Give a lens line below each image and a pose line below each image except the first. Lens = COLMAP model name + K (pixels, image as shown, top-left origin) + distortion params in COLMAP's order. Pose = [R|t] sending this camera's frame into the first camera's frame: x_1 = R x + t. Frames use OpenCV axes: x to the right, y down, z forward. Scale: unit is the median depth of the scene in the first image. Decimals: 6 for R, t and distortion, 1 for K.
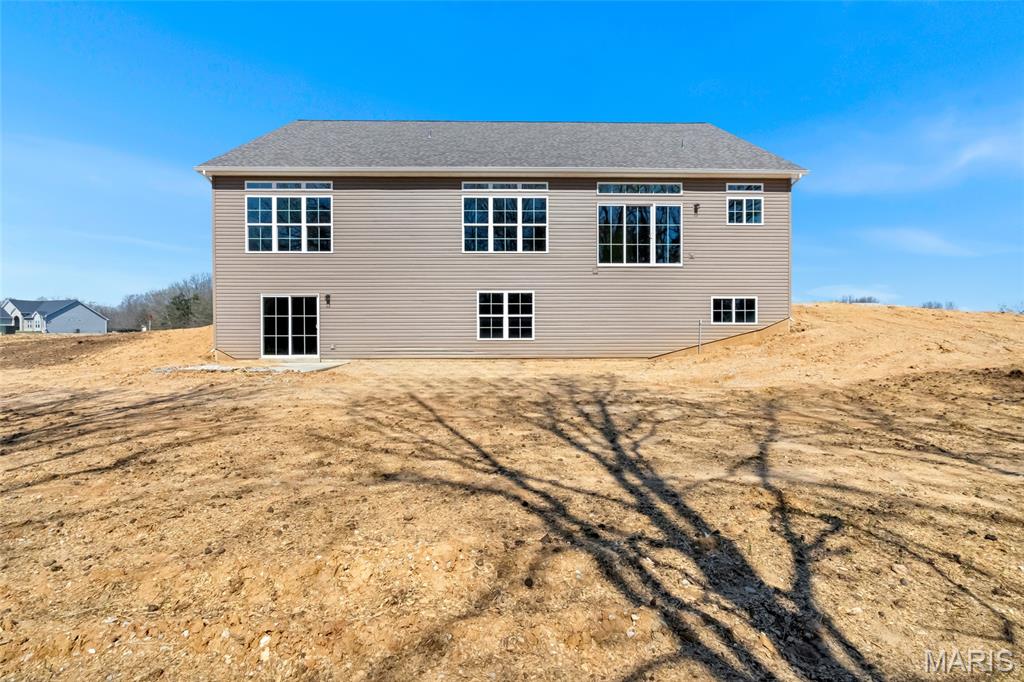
lens RADIAL K [[467.9, 0, 513.8], [0, 467.9, 340.8], [0, 0, 1]] dist [-0.003622, 0.001103]
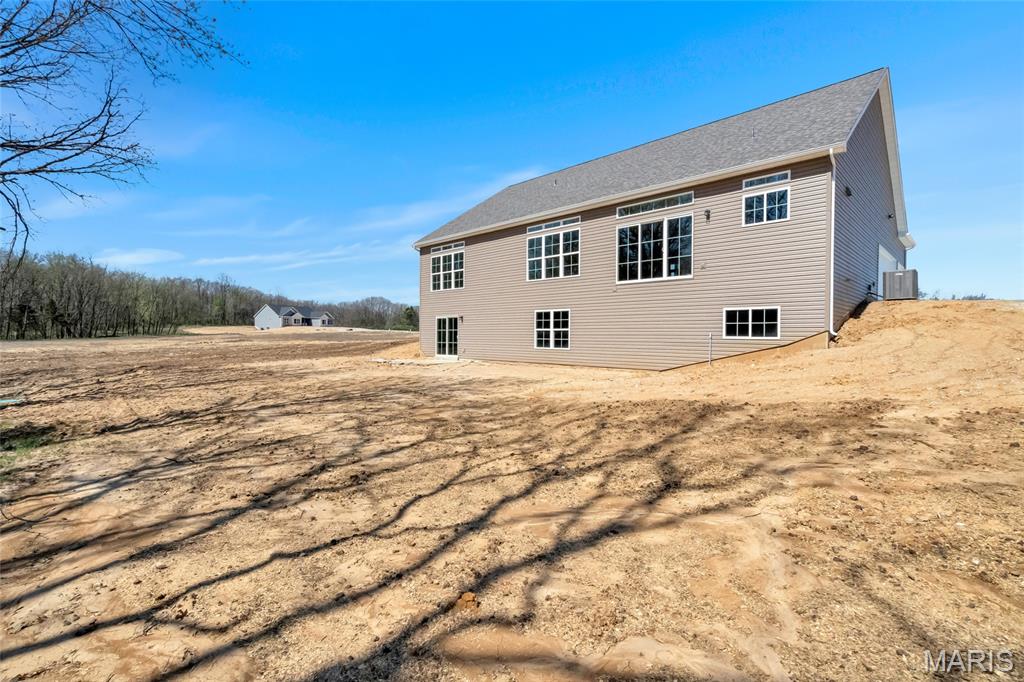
lens RADIAL K [[467.9, 0, 513.8], [0, 467.9, 340.8], [0, 0, 1]] dist [-0.003622, 0.001103]
pose [[0.691508, 0.015549, -0.722201, 0.804238], [-0.022748, 0.999741, -0.000256, -0.021182], [0.722010, 0.016606, 0.691683, 0.072414]]
